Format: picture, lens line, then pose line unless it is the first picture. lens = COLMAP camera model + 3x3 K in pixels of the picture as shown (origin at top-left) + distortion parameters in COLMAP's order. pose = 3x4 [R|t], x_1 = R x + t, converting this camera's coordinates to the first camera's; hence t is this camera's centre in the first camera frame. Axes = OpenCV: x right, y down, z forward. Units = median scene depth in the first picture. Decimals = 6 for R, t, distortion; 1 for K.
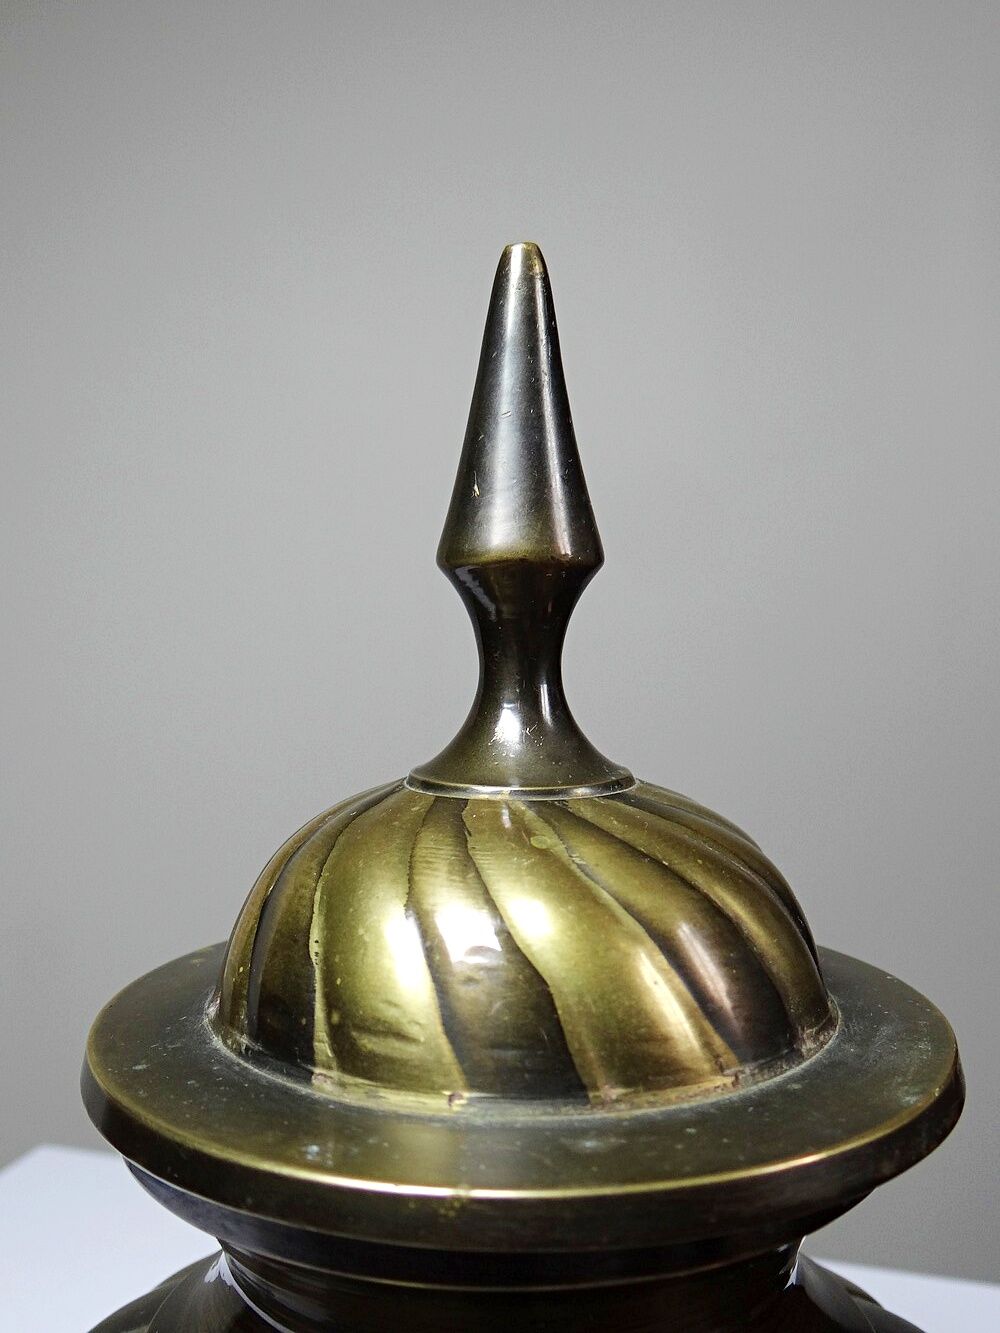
lens RADIAL K [[1359.9, 0, 496.2], [0, 1359.9, 671.0], [0, 0, 1]] dist [-0.019645, 0.000000]
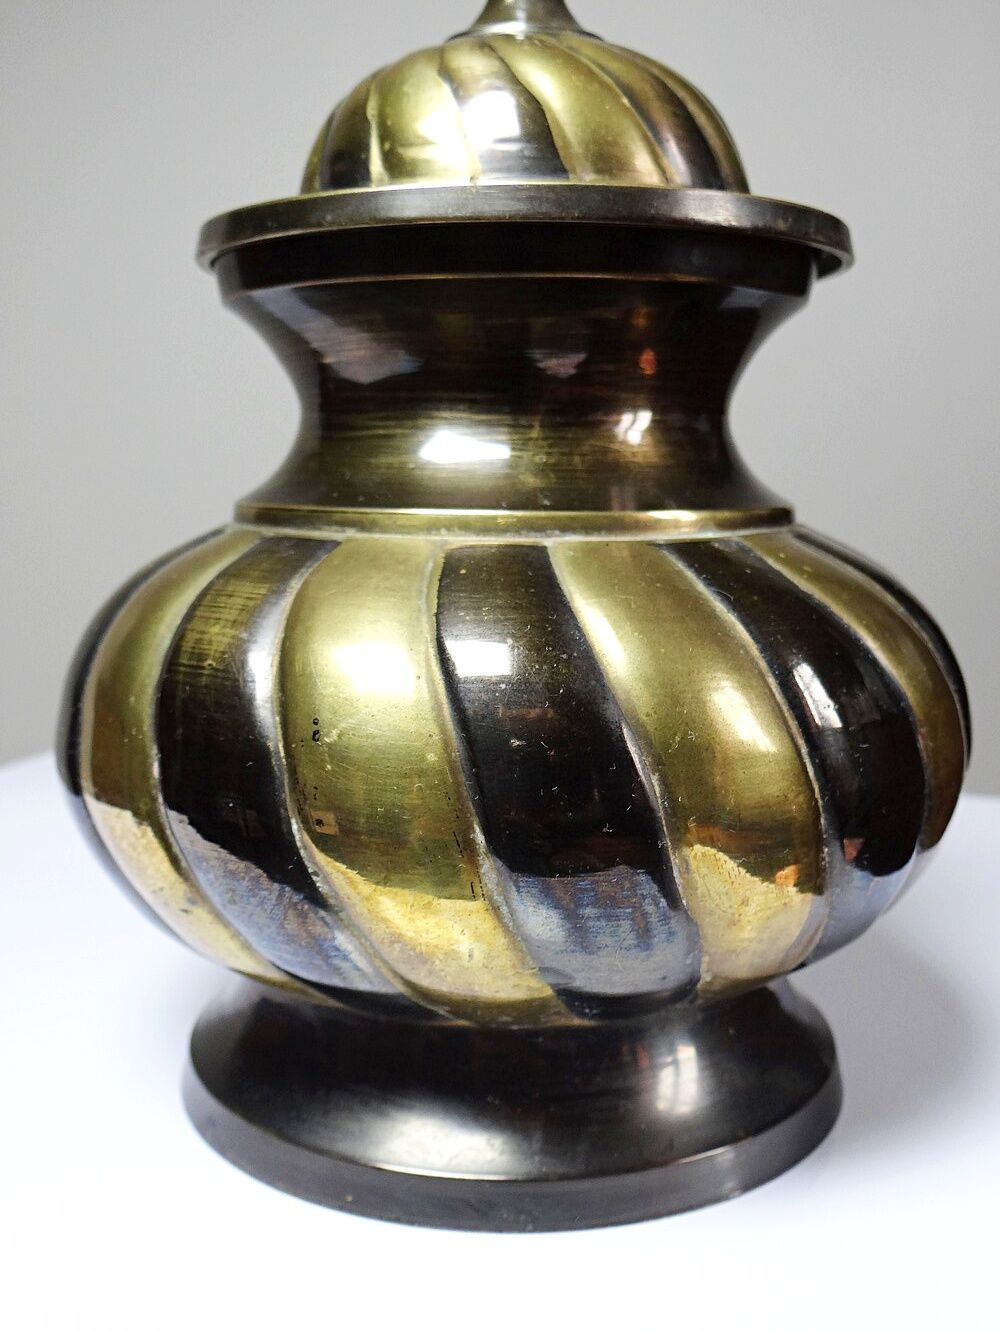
lens RADIAL K [[1359.9, 0, 513.2], [0, 1359.9, 673.0], [0, 0, 1]] dist [-0.019645, 0.000000]
pose [[0.999928, 0.009630, -0.007172, 0.021777], [-0.009020, 0.996699, 0.080683, 0.611963], [0.007925, -0.080613, 0.996714, -0.367513]]
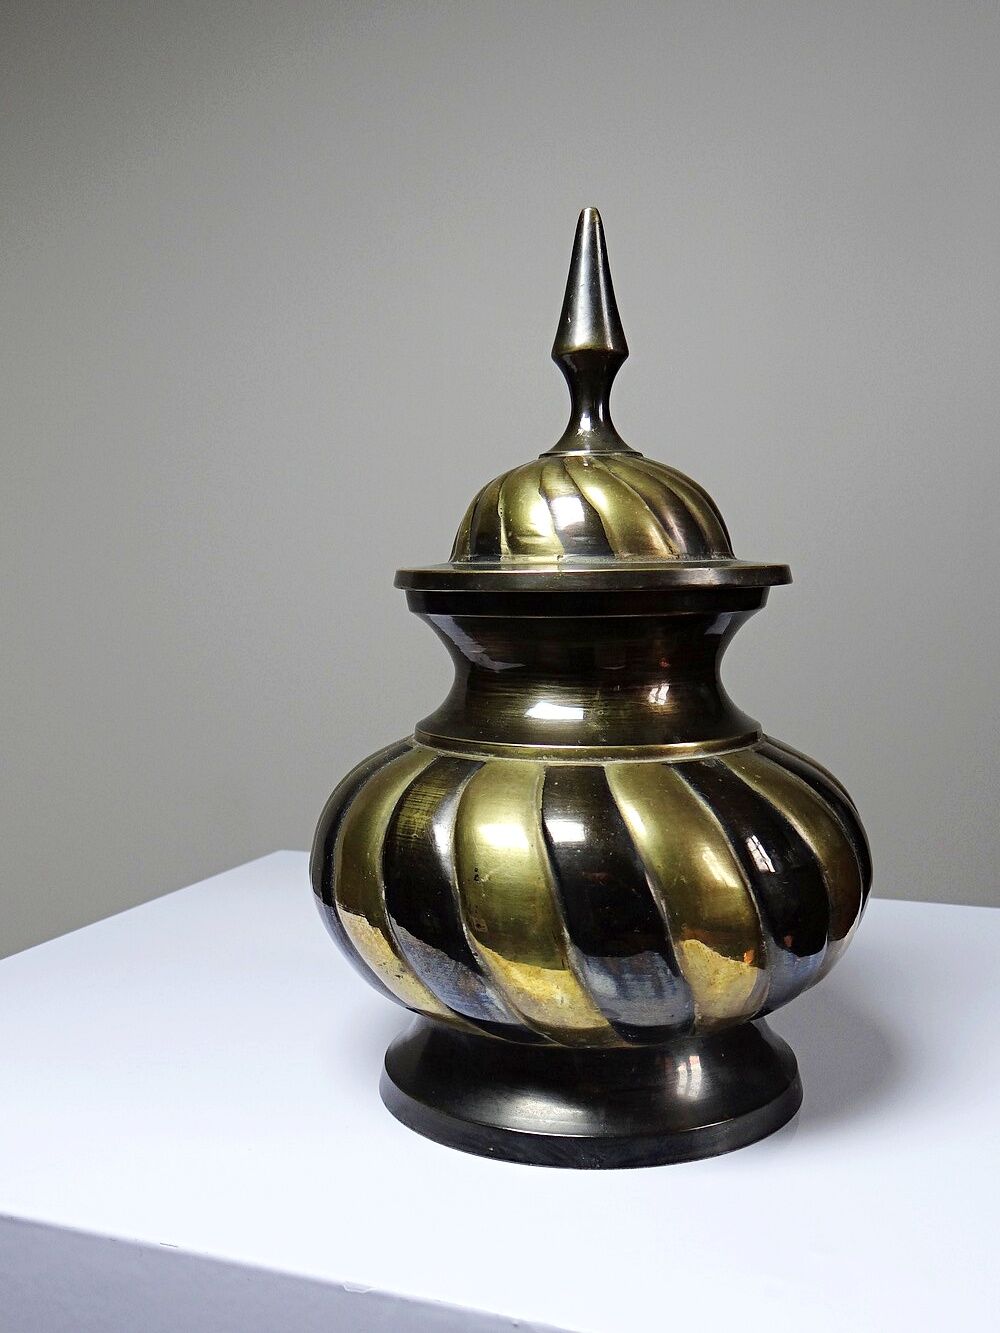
lens RADIAL K [[1359.9, 0, 487.5], [0, 1359.9, 671.6], [0, 0, 1]] dist [-0.019645, 0.000000]
pose [[0.995999, -0.001531, -0.089354, 0.050683], [0.002798, 0.999897, 0.014053, 0.421269], [0.089323, -0.014247, 0.995901, -1.263723]]
